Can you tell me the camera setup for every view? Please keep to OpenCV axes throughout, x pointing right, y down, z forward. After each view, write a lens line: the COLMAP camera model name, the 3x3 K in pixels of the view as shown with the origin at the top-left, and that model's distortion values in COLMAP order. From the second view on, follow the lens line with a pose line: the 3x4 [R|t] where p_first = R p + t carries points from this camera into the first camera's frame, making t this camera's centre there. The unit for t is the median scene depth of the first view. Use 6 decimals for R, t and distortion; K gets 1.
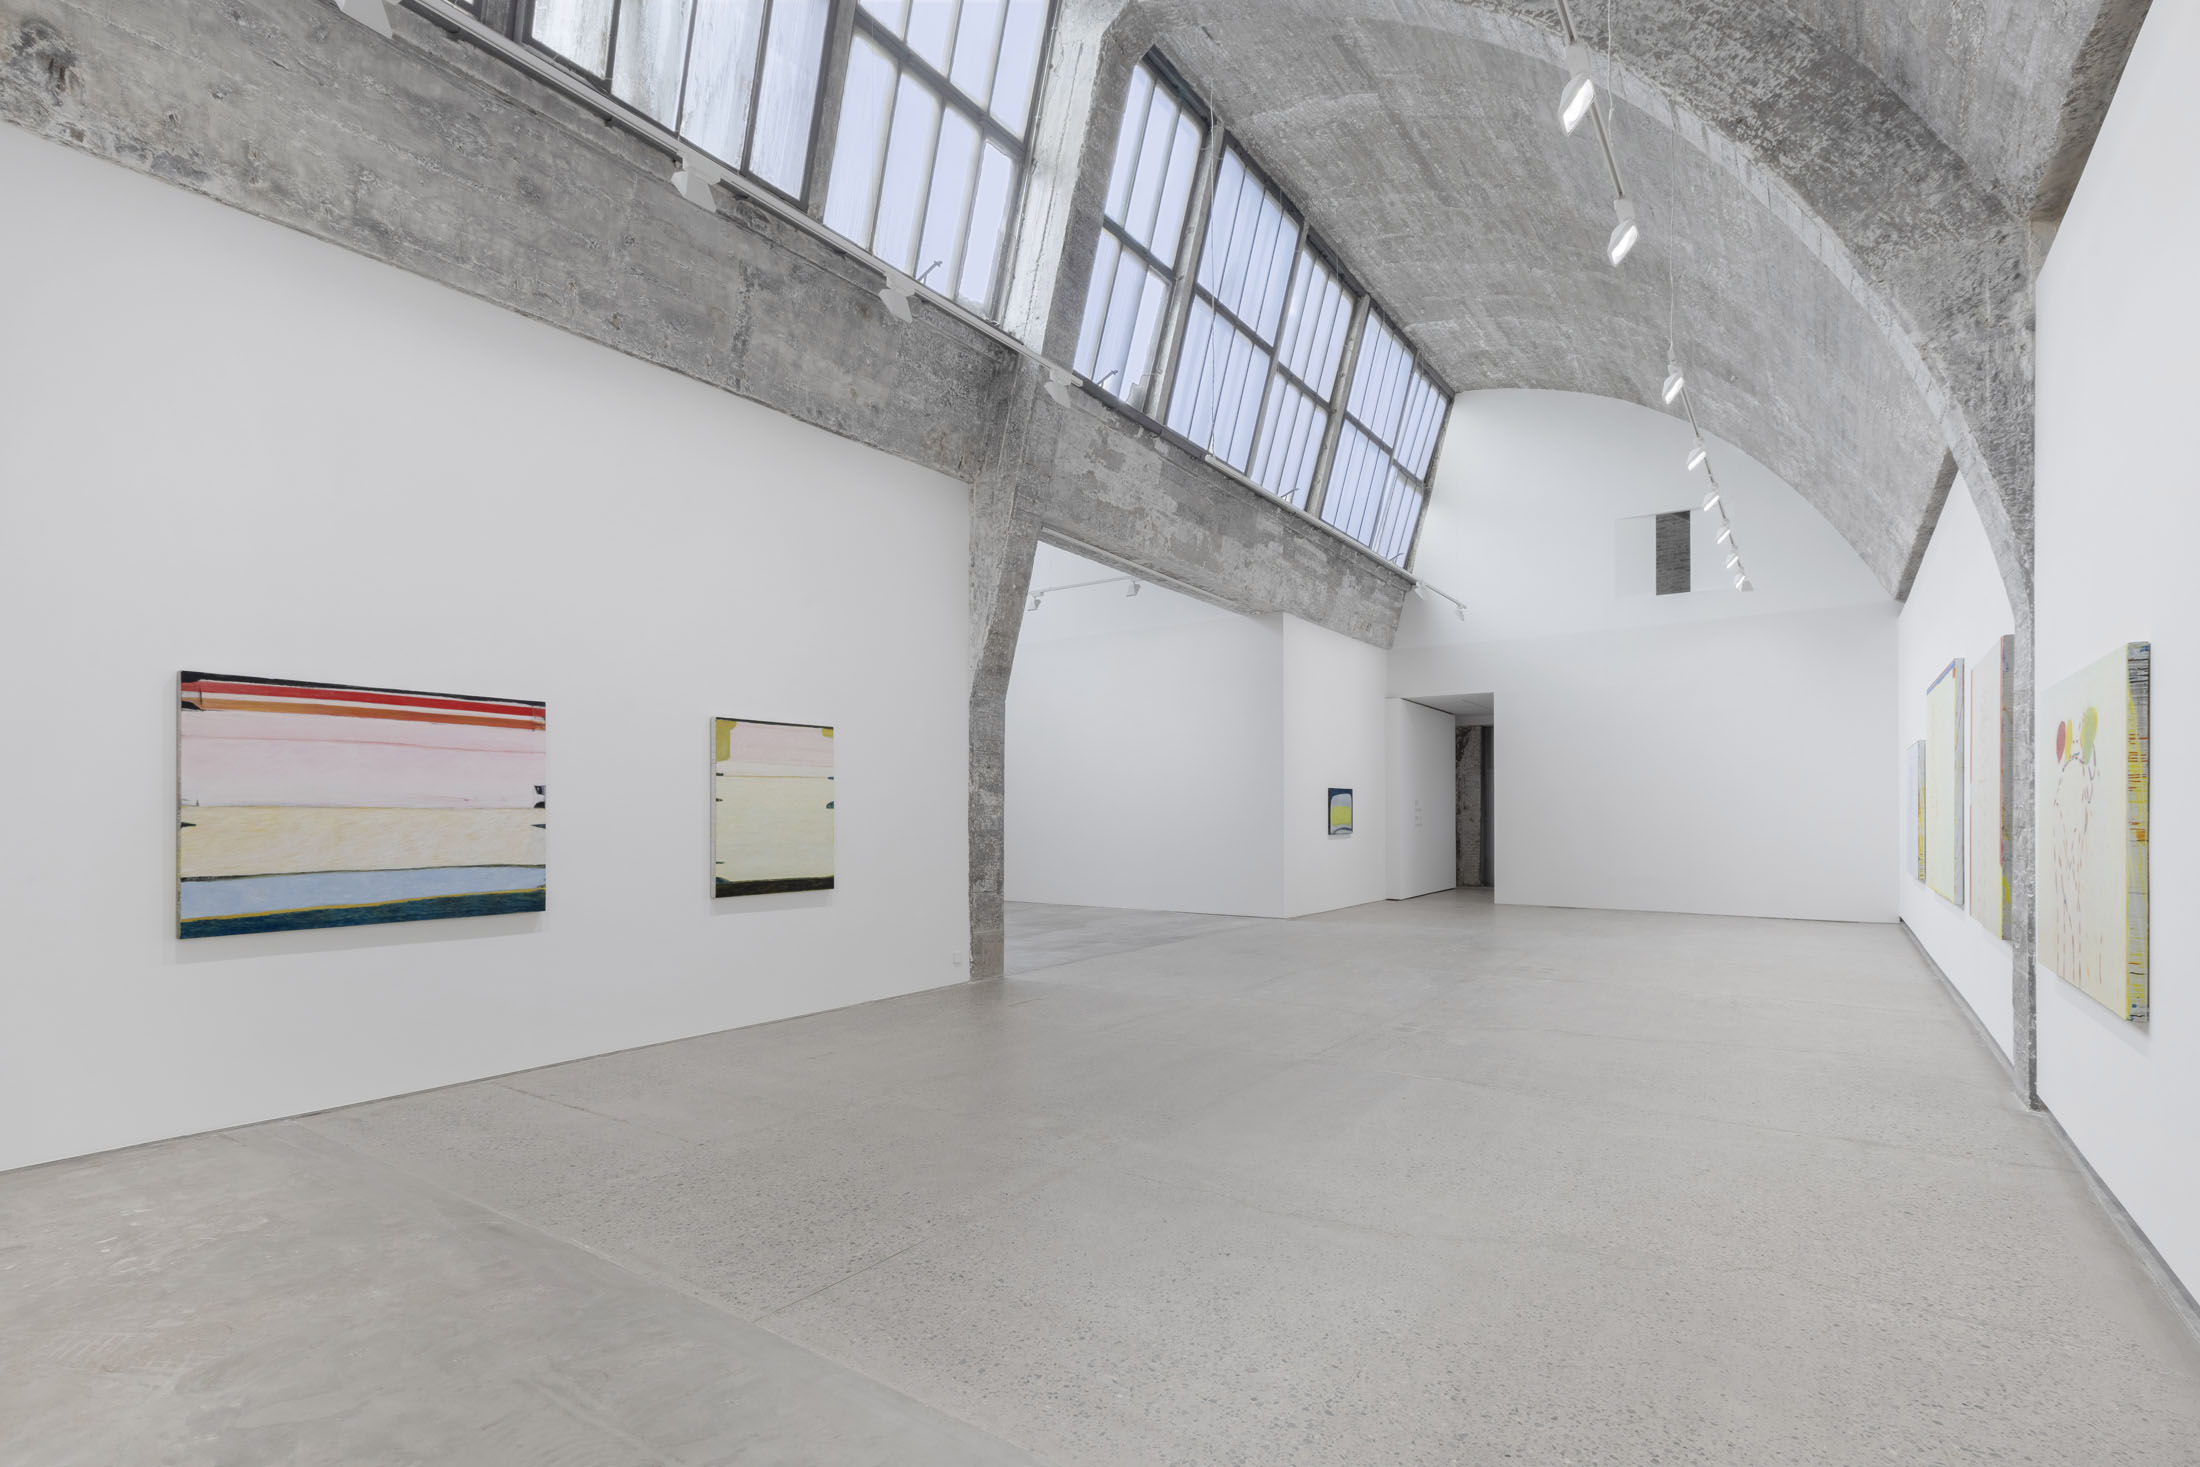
lens RADIAL K [[1080.9, 0, 1101.6], [0, 1080.9, 776.4], [0, 0, 1]] dist [0.001819, 0.000451]
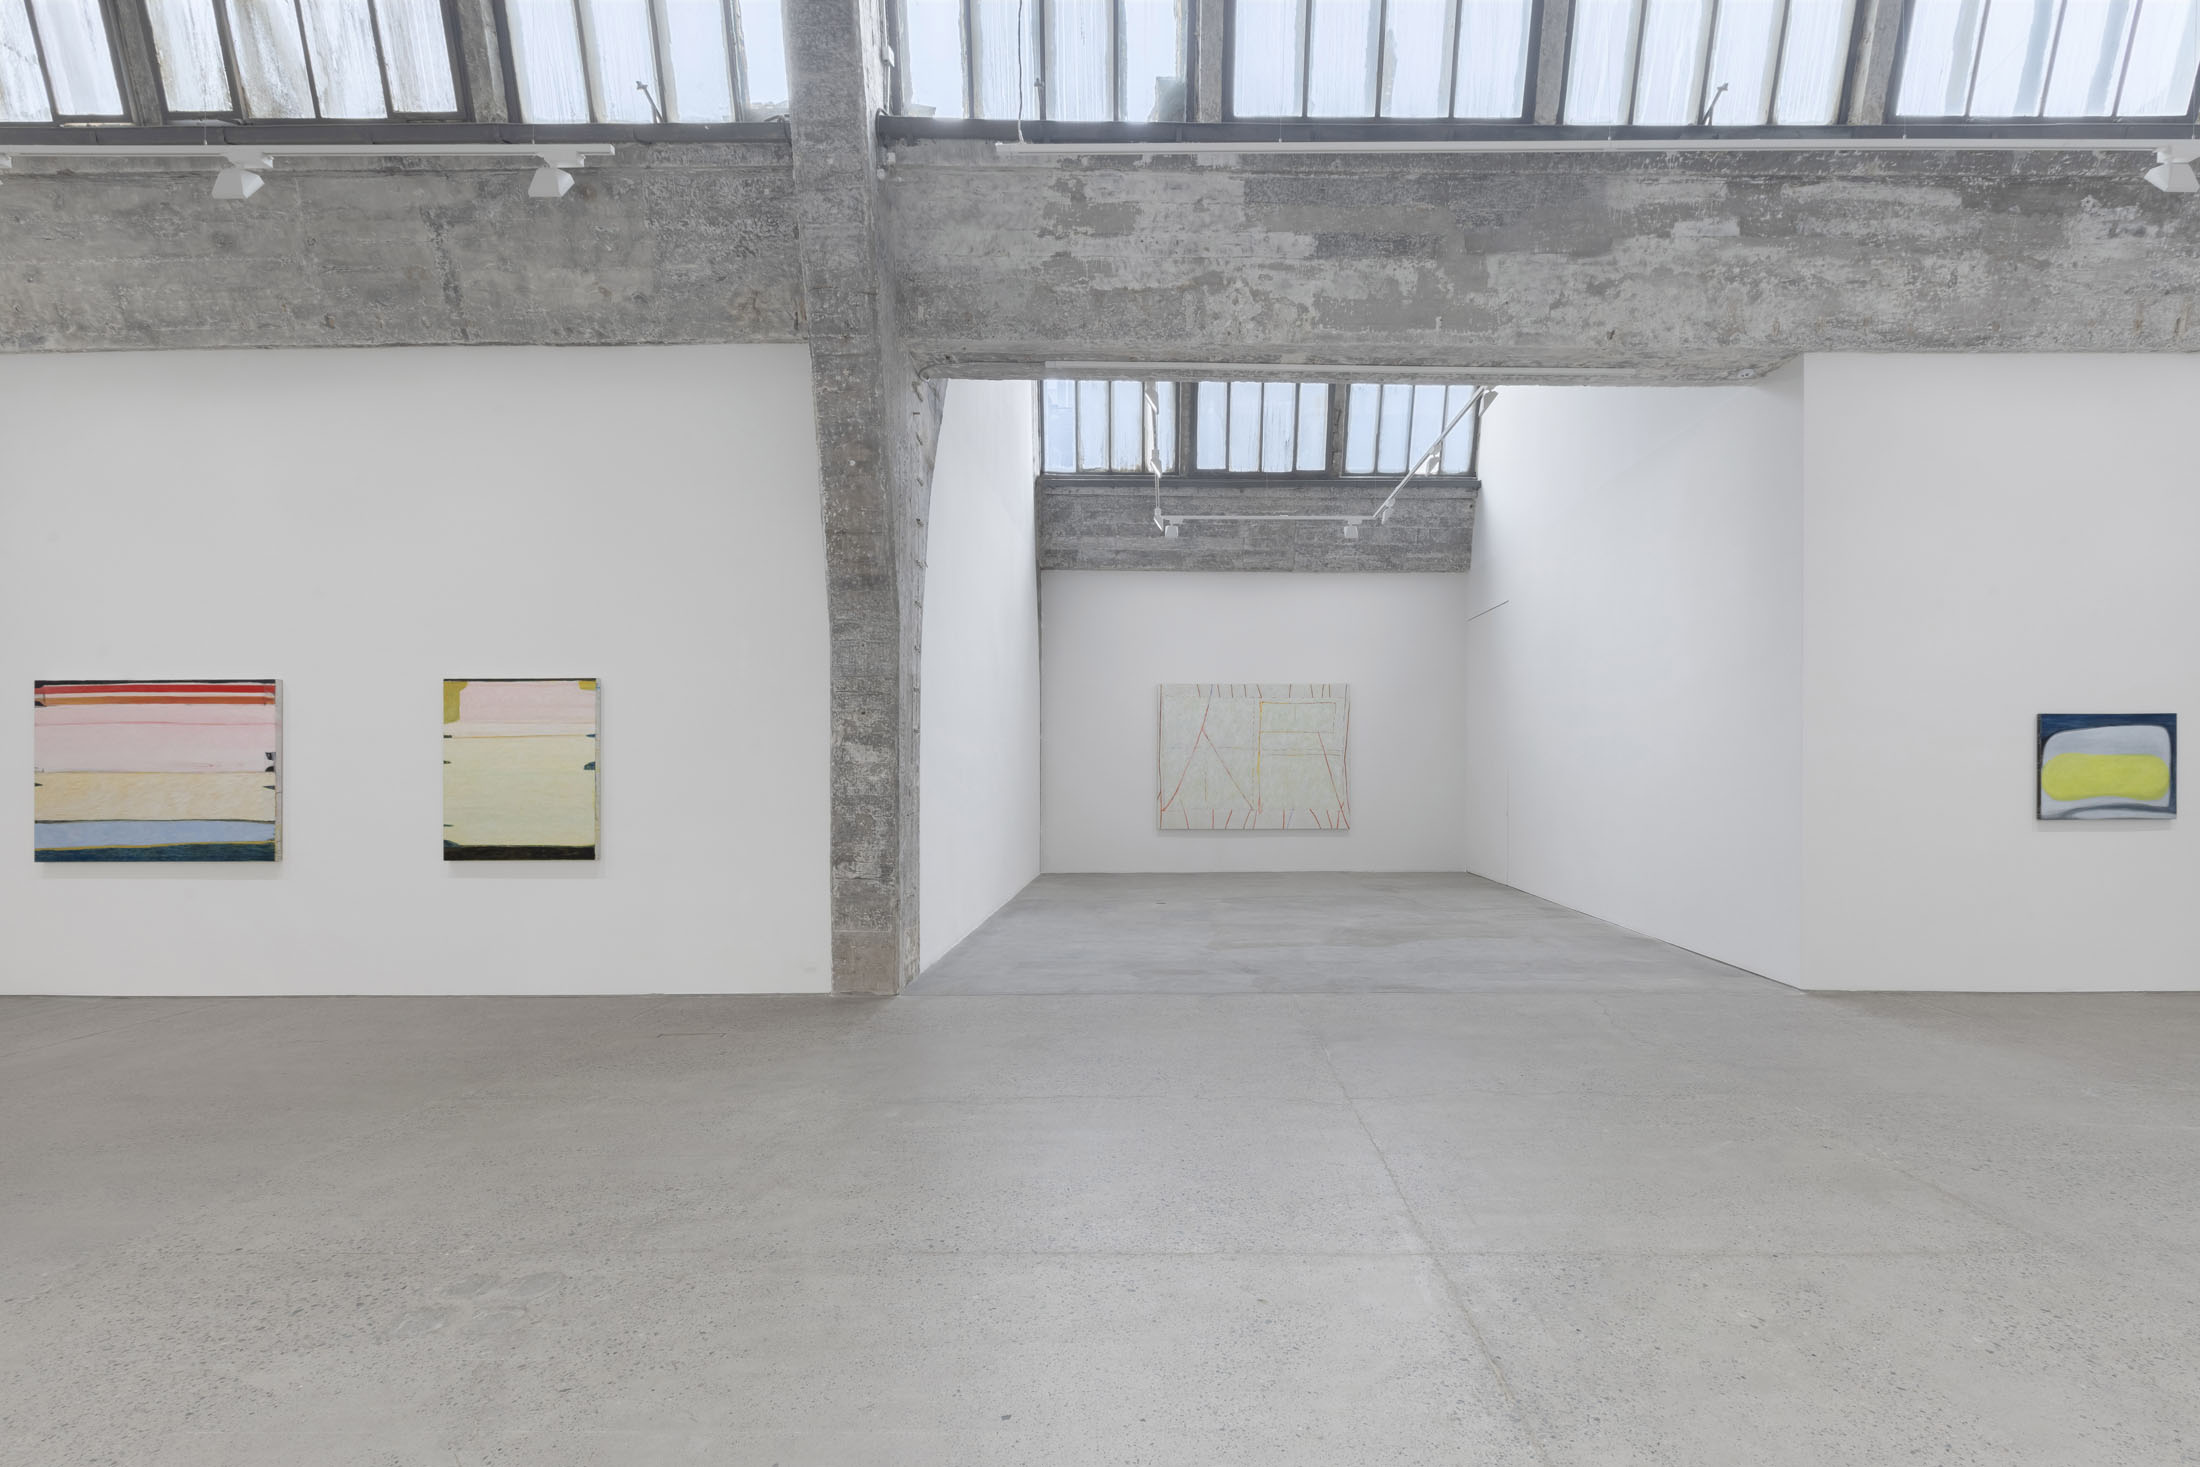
lens RADIAL K [[1012.7, 0, 1135.0], [0, 1012.7, 751.9], [0, 0, 1]] dist [0.000443, -0.001639]
pose [[0.552685, -0.013361, -0.833283, 0.746614], [0.032257, 0.999465, 0.005369, 0.026897], [0.832766, -0.029847, 0.552820, 0.982268]]
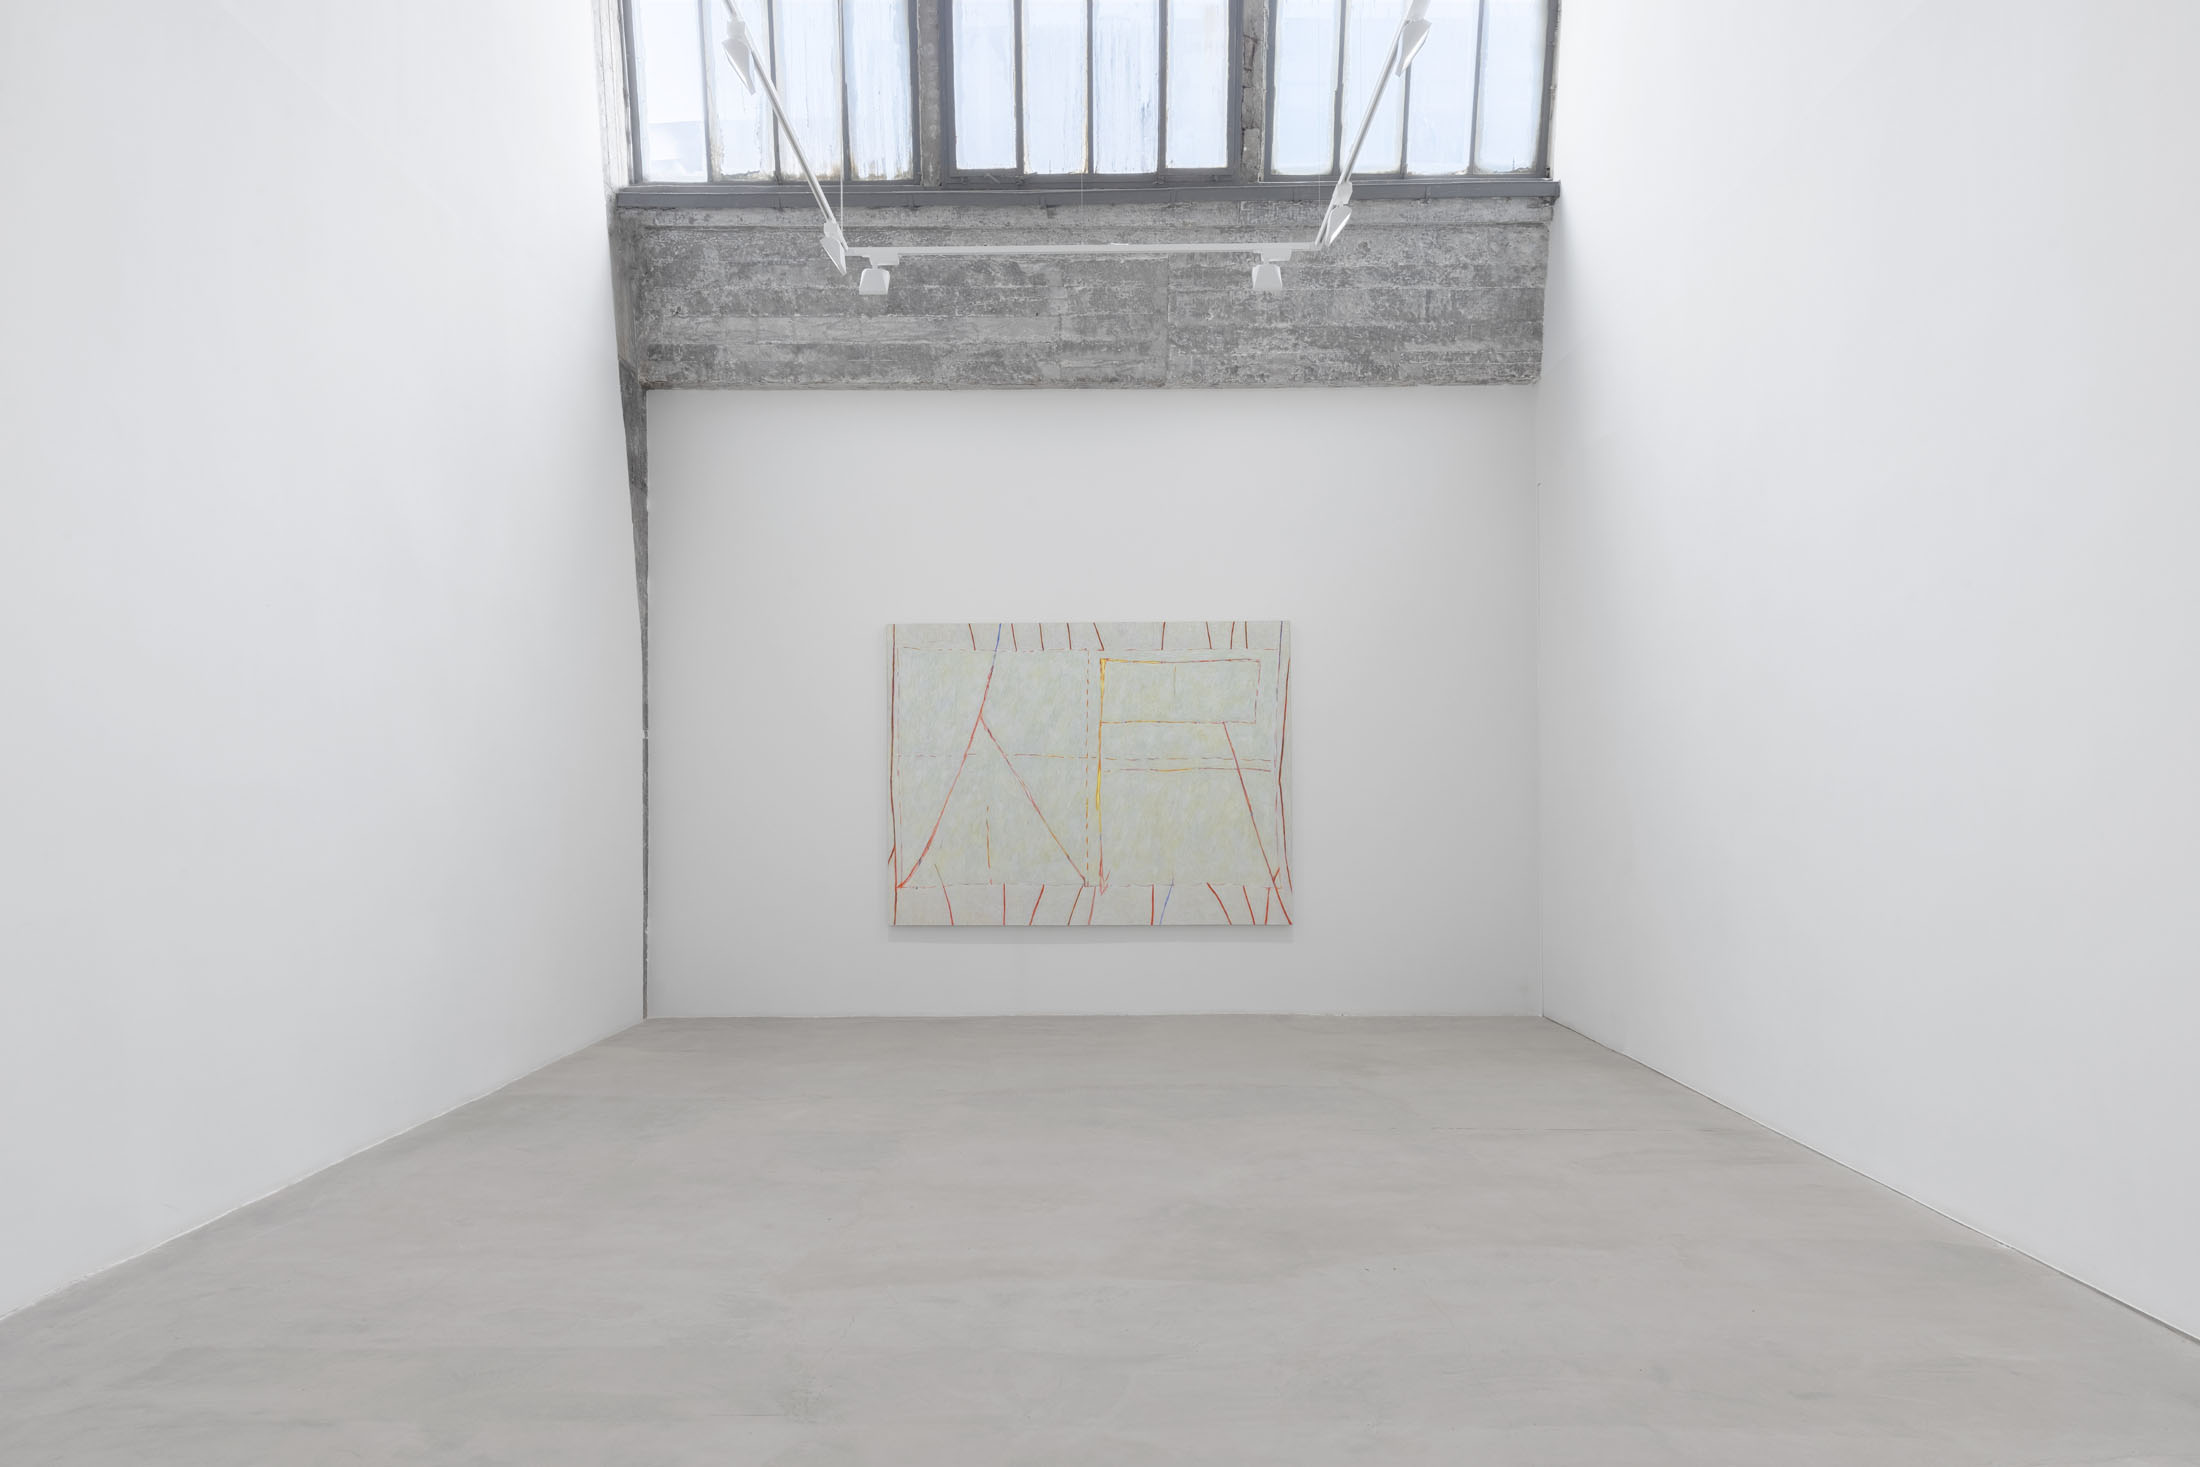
lens RADIAL K [[1553.2, 0, 1027.1], [0, 1553.2, 747.2], [0, 0, 1]] dist [0.007713, 0.001156]
pose [[0.529346, -0.032228, -0.847794, 0.442687], [0.037199, 0.999199, -0.014757, 0.047561], [0.847590, -0.023725, 0.530120, 1.428249]]
